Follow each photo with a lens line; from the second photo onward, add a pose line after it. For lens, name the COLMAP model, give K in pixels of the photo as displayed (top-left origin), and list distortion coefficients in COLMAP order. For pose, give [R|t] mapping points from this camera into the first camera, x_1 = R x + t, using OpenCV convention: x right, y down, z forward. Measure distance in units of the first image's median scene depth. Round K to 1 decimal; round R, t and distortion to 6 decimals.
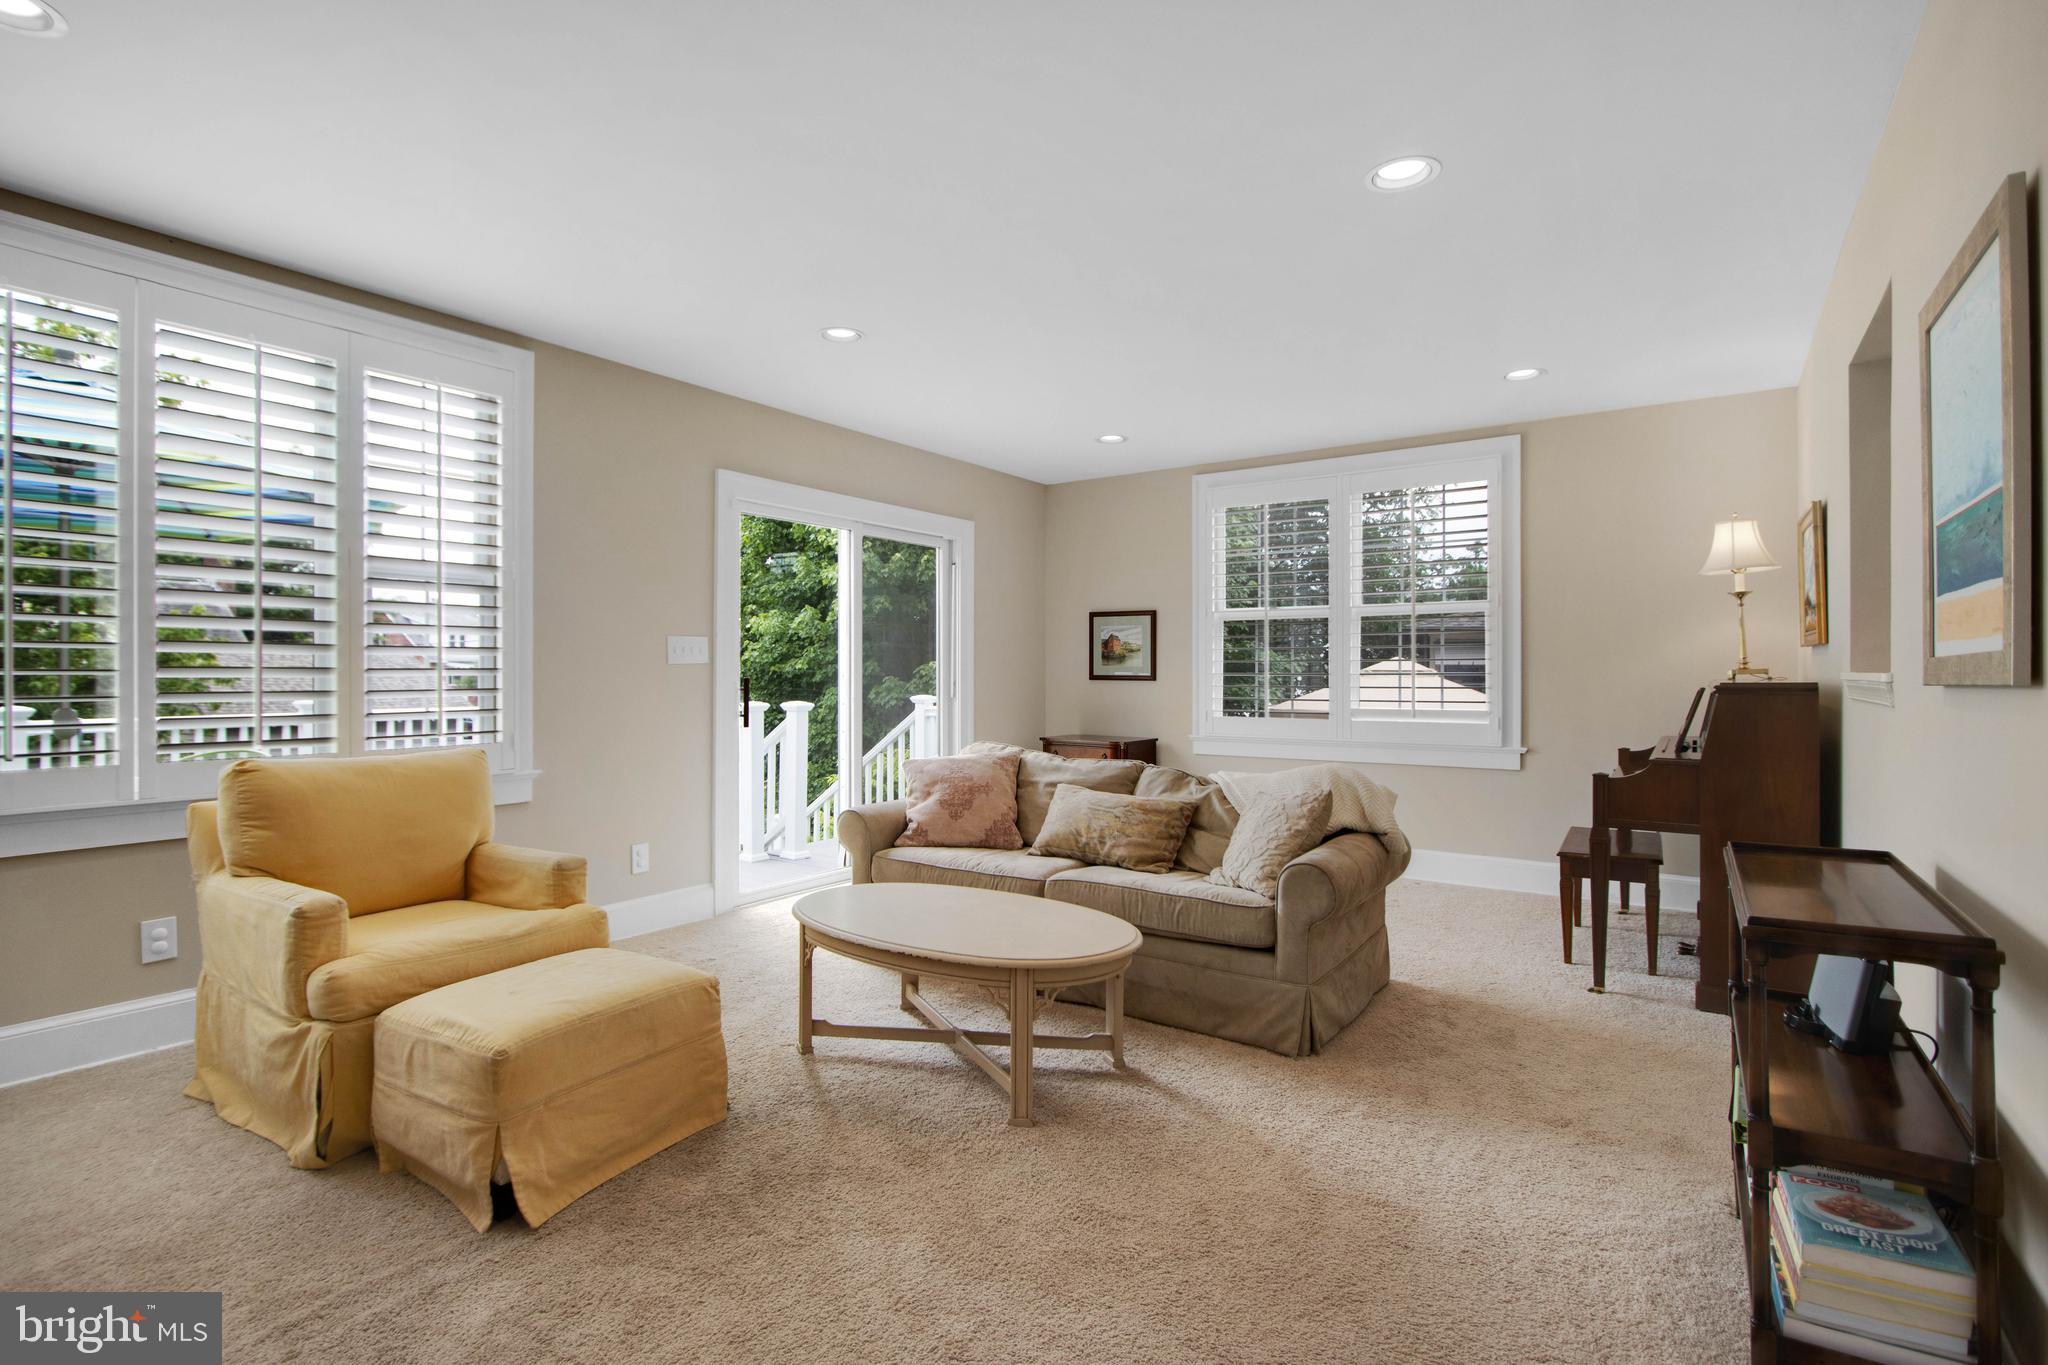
lens RADIAL K [[948.2, 0, 1022.7], [0, 948.2, 670.8], [0, 0, 1]] dist [-0.016345, 0.000830]
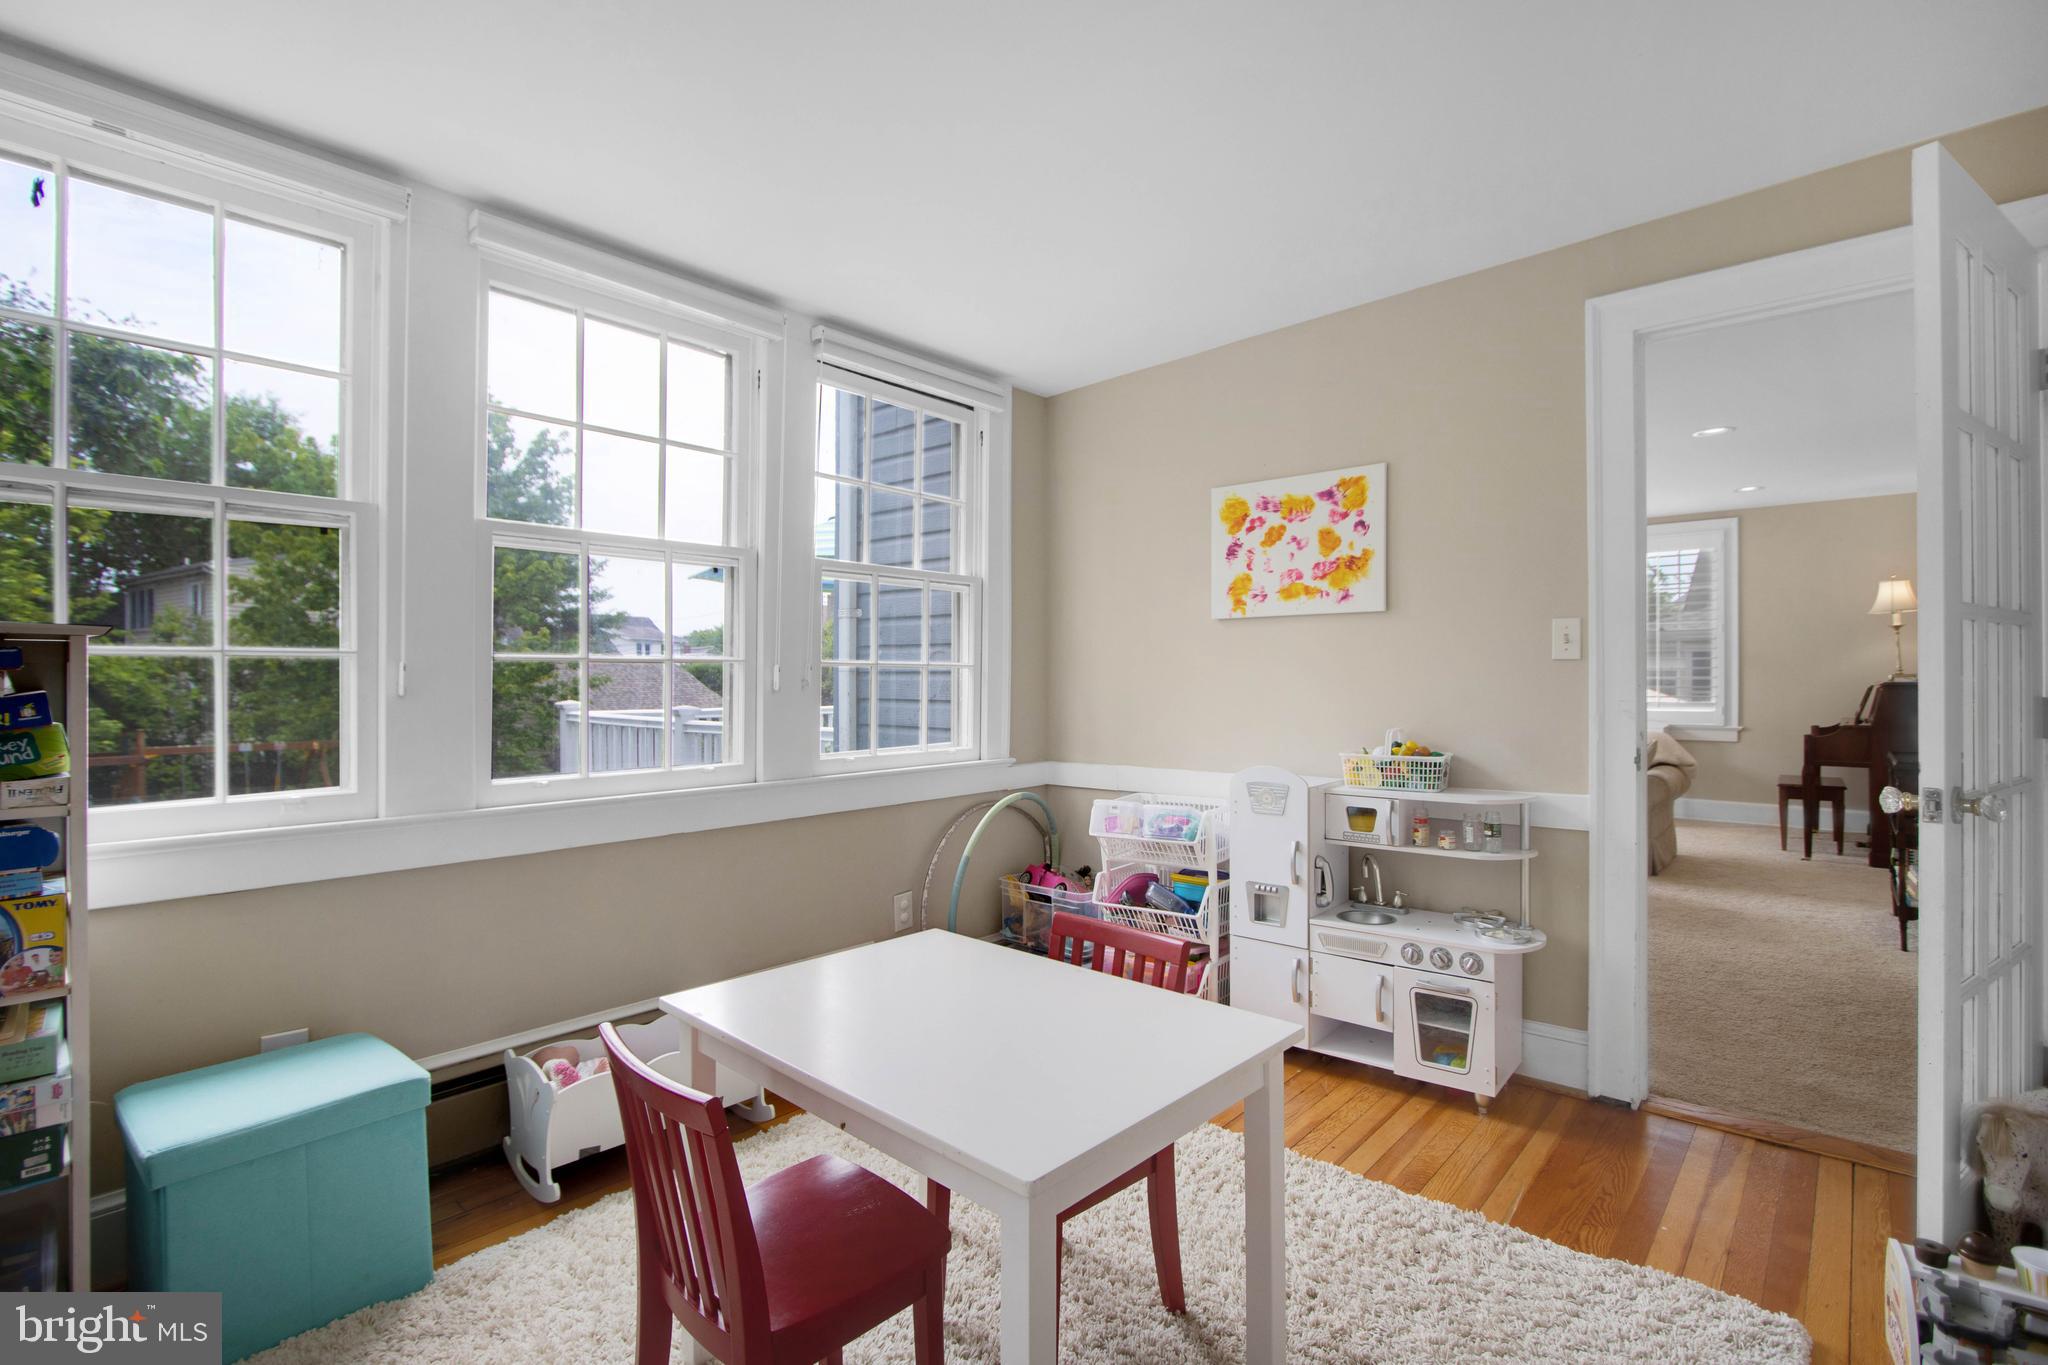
lens RADIAL K [[948.2, 0, 1022.7], [0, 948.2, 670.8], [0, 0, 1]] dist [-0.016345, 0.000830]
pose [[0.993871, -0.003422, -0.110492, -0.511690], [0.003651, 0.999992, 0.001876, -0.015342], [0.110484, -0.002268, 0.993875, -0.708312]]
